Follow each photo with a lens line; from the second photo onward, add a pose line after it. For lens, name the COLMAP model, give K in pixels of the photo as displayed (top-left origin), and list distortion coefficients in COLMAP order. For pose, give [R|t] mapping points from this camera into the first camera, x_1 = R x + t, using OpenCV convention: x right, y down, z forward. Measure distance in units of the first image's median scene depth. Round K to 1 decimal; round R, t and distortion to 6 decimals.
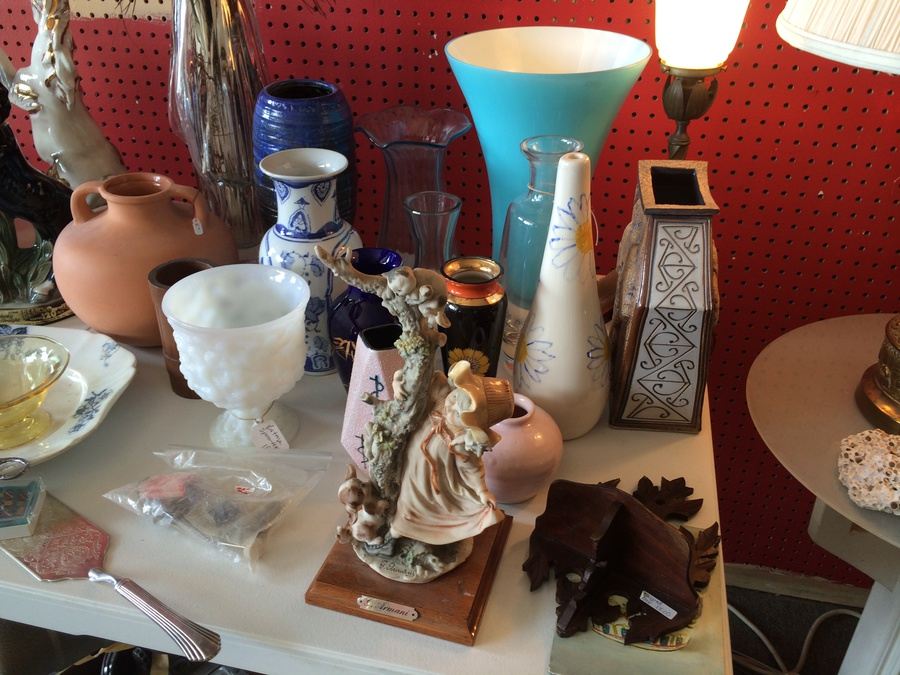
lens RADIAL K [[768.6, 0, 450.6], [0, 768.6, 340.4], [0, 0, 1]] dist [0.077692, -0.109693]
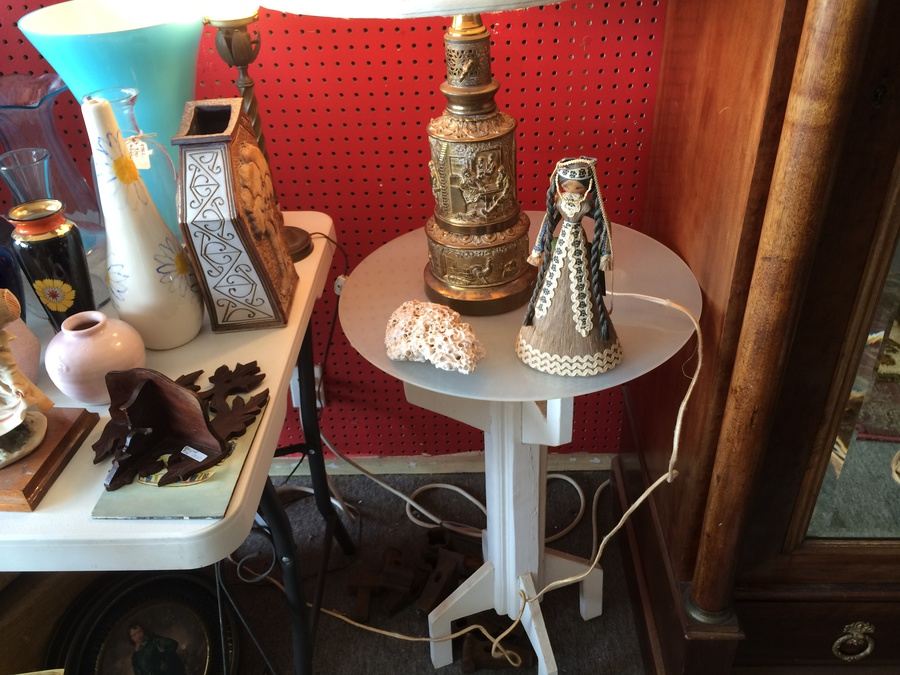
lens RADIAL K [[770.5, 0, 451.9], [0, 770.5, 337.6], [0, 0, 1]] dist [0.087002, -0.119628]
pose [[0.977075, -0.148288, 0.152757, 0.442109], [0.142785, 0.988663, 0.046447, 0.135063], [-0.157913, -0.023571, 0.987172, -0.263260]]
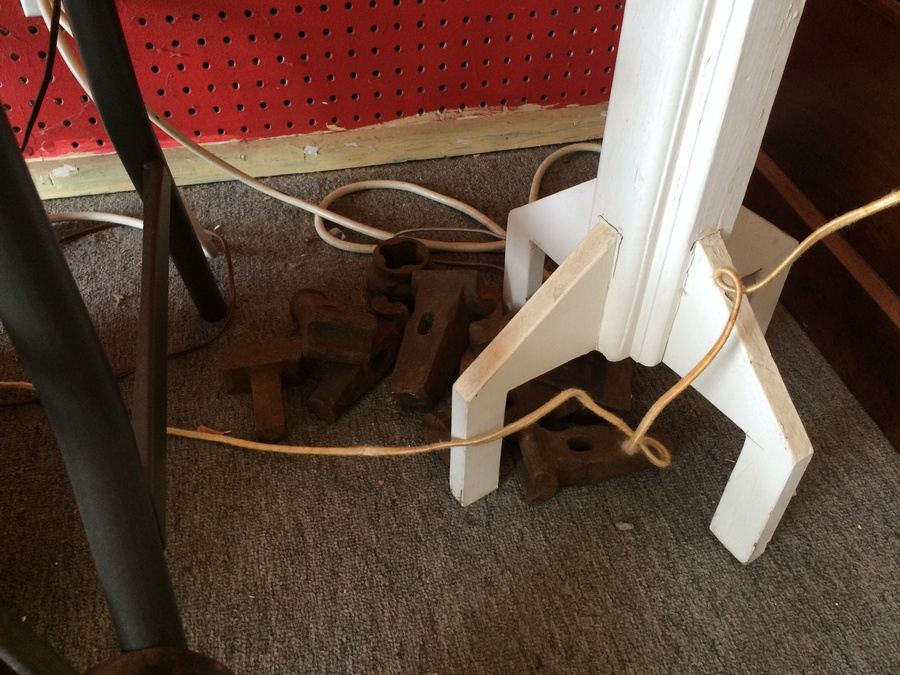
lens RADIAL K [[768.6, 0, 450.6], [0, 768.6, 340.4], [0, 0, 1]] dist [0.077692, -0.109693]
pose [[0.898957, -0.303379, 0.315971, 0.350236], [0.219952, 0.936434, 0.273337, 0.630509], [-0.378811, -0.176220, 0.908542, 0.912634]]
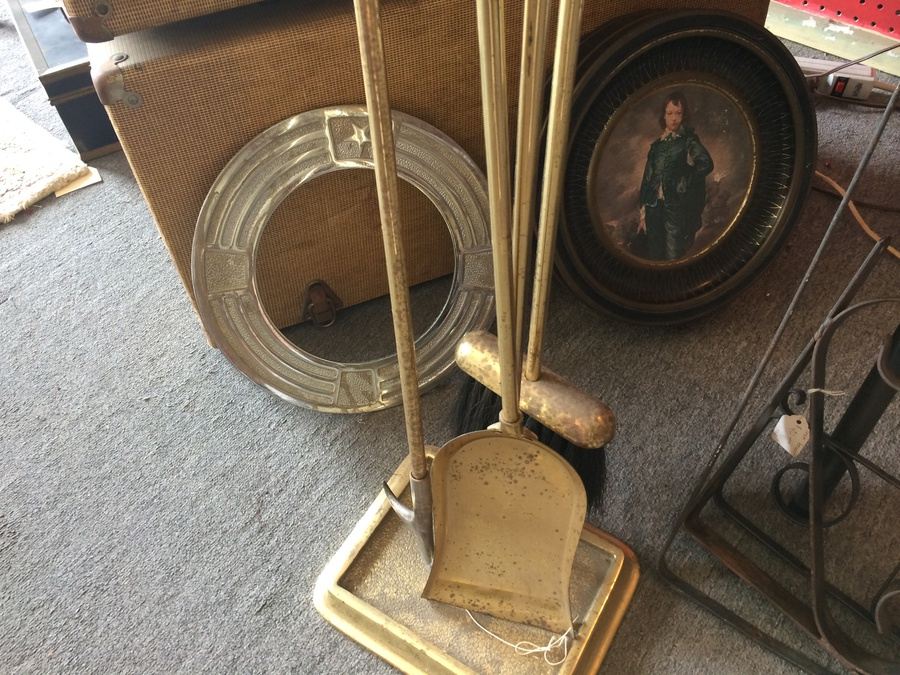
lens RADIAL K [[770.5, 0, 451.9], [0, 770.5, 337.6], [0, 0, 1]] dist [0.087002, -0.119628]
pose [[0.897311, 0.325003, -0.298674, 0.077723], [-0.207327, 0.907695, 0.364836, 0.709385], [0.389678, -0.265448, 0.881867, 0.394473]]
